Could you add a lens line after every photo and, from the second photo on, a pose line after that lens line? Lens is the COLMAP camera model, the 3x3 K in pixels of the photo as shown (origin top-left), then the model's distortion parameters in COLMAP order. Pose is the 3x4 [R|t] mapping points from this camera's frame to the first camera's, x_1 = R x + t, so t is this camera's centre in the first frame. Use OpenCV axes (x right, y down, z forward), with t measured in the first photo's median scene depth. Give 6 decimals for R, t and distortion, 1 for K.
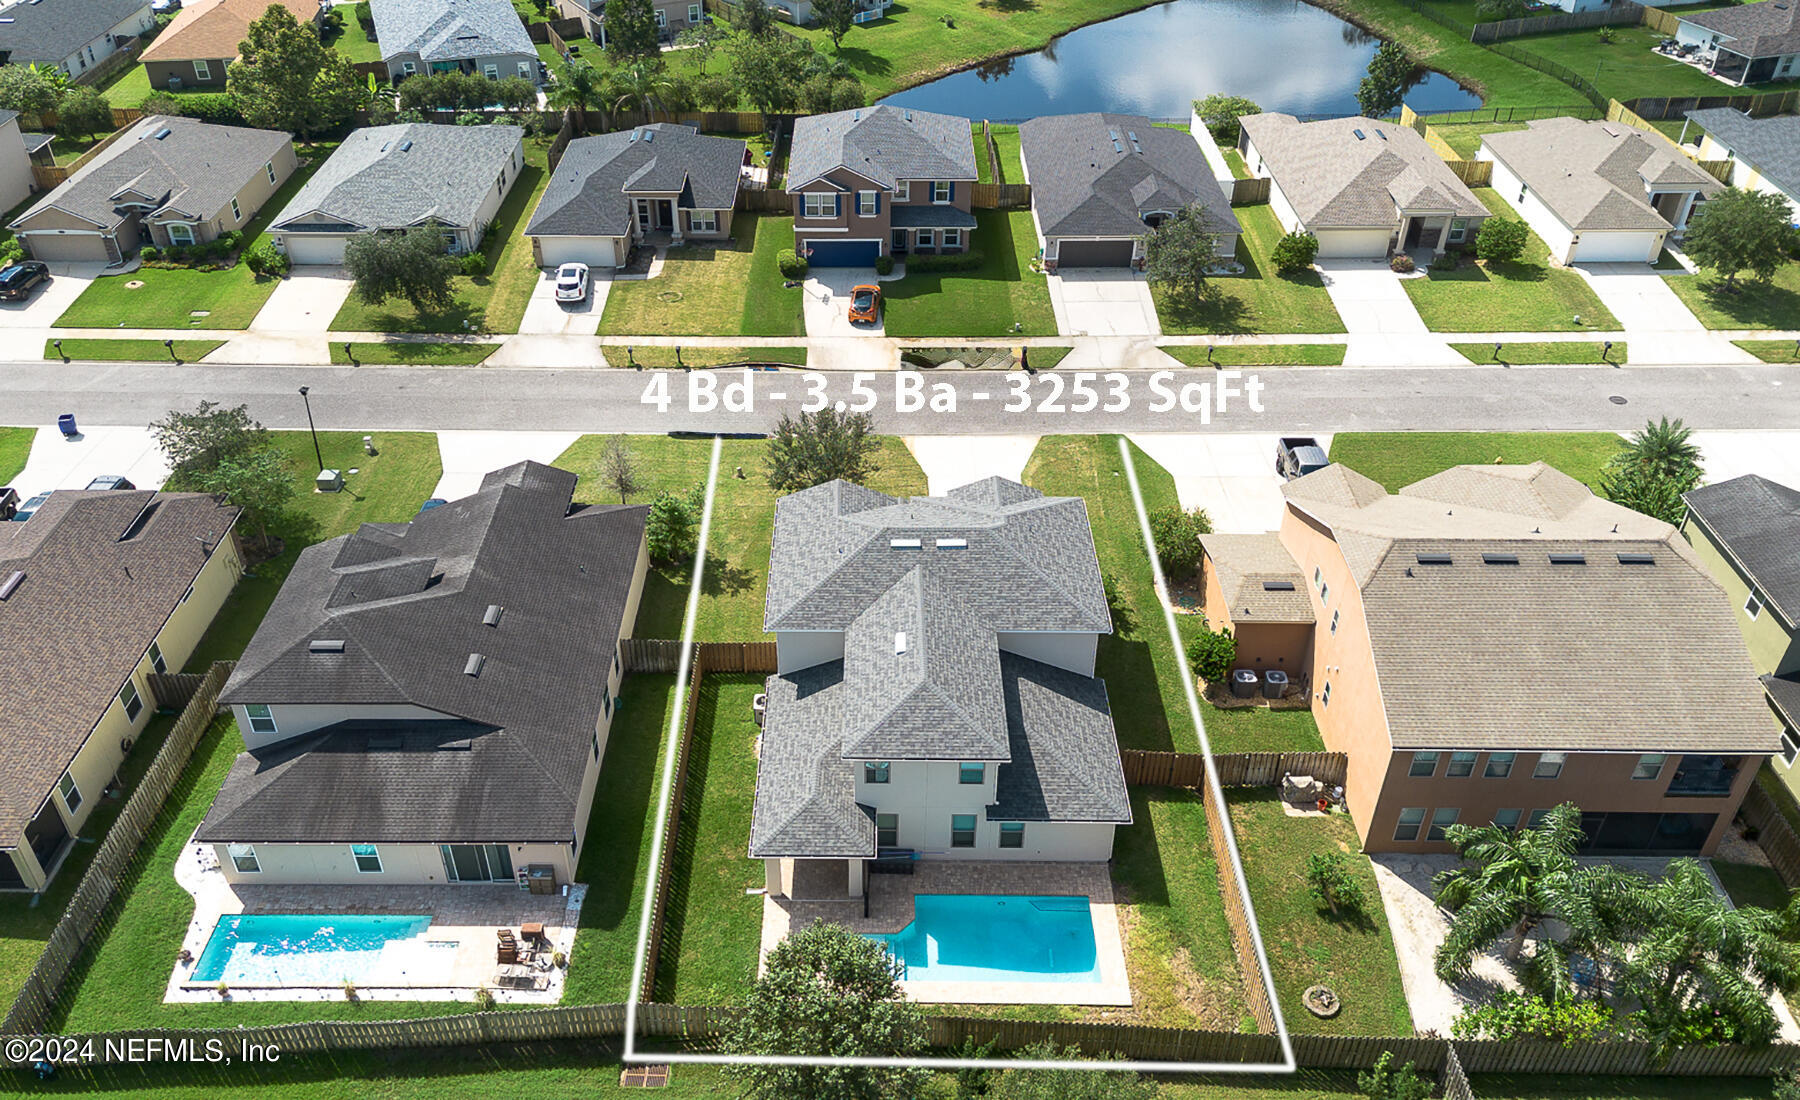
lens RADIAL K [[1387.9, 0, 900.0], [0, 1387.9, 550.0], [0, 0, 1]] dist [0.005453, 0.000241]
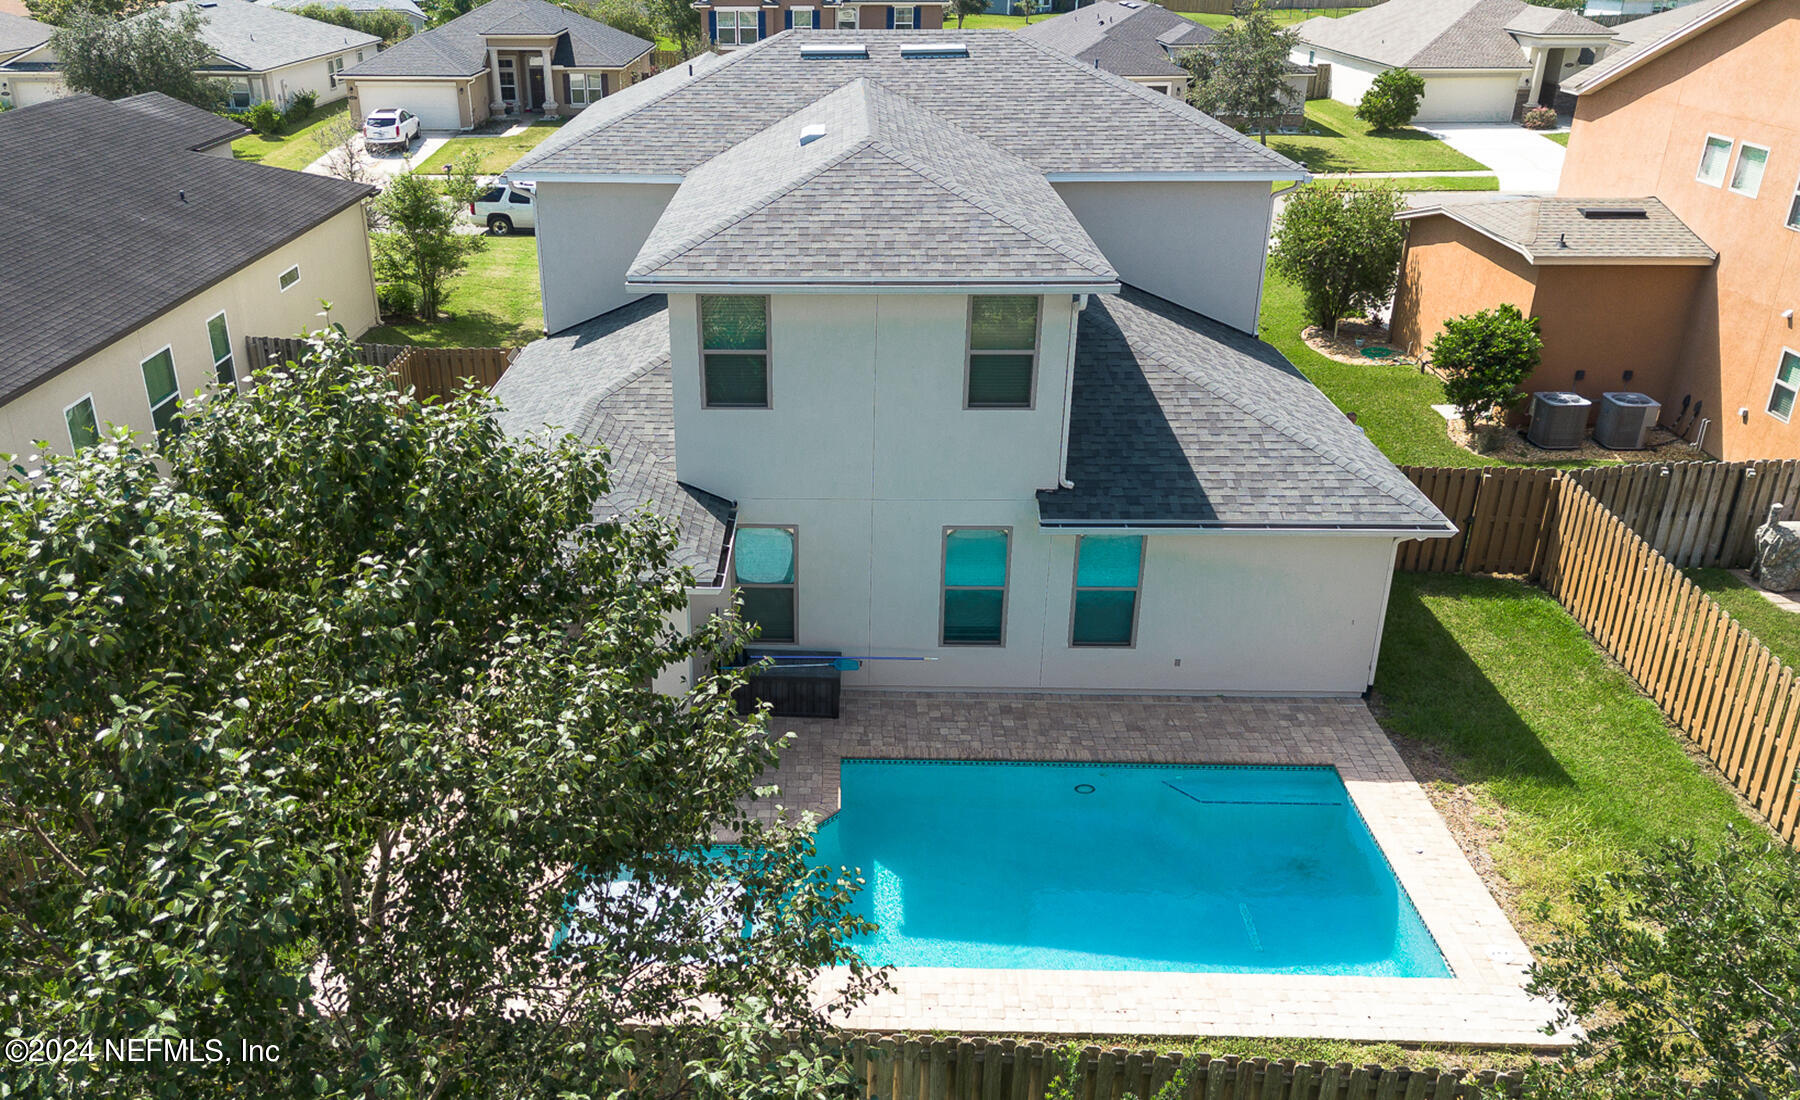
lens RADIAL K [[1361.0, 0, 844.5], [0, 1361.0, 447.9], [0, 0, 1]] dist [0.004228, -0.001270]
pose [[0.999915, 0.005918, -0.011622, 0.015101], [-0.008638, 0.968171, -0.250142, 0.253114], [0.009771, 0.250221, 0.968139, 0.631552]]
